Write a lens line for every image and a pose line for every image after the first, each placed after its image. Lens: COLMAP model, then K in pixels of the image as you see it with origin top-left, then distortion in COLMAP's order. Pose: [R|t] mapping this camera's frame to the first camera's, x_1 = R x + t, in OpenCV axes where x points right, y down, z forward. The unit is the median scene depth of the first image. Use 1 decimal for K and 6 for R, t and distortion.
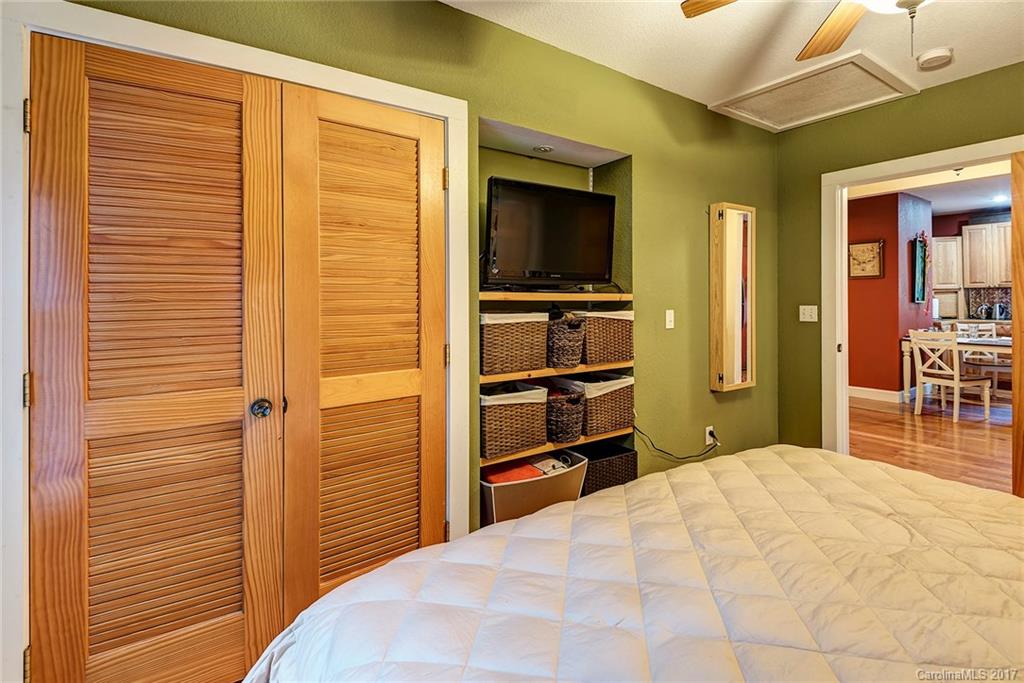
lens RADIAL K [[480.8, 0, 524.2], [0, 480.8, 304.4], [0, 0, 1]] dist [0.019106, -0.011235]
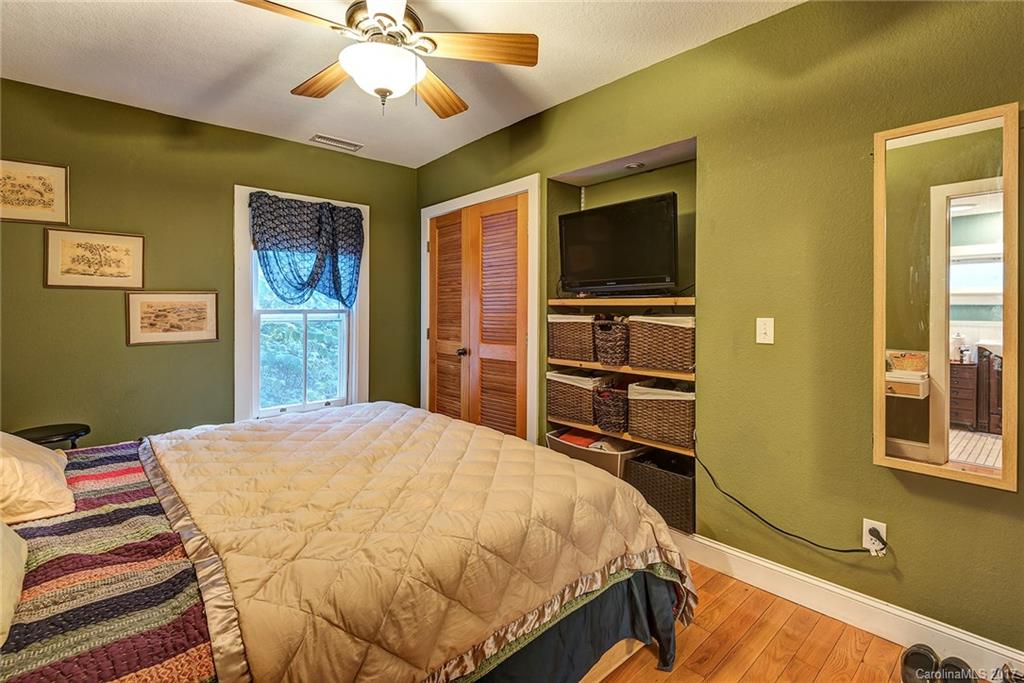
lens RADIAL K [[480.8, 0, 520.9], [0, 480.8, 312.8], [0, 0, 1]] dist [0.019106, -0.011235]
pose [[0.130224, 0.014335, -0.991381, 1.218160], [-0.007236, 0.999883, 0.013507, -0.004150], [0.991458, 0.005415, 0.130312, 0.673001]]
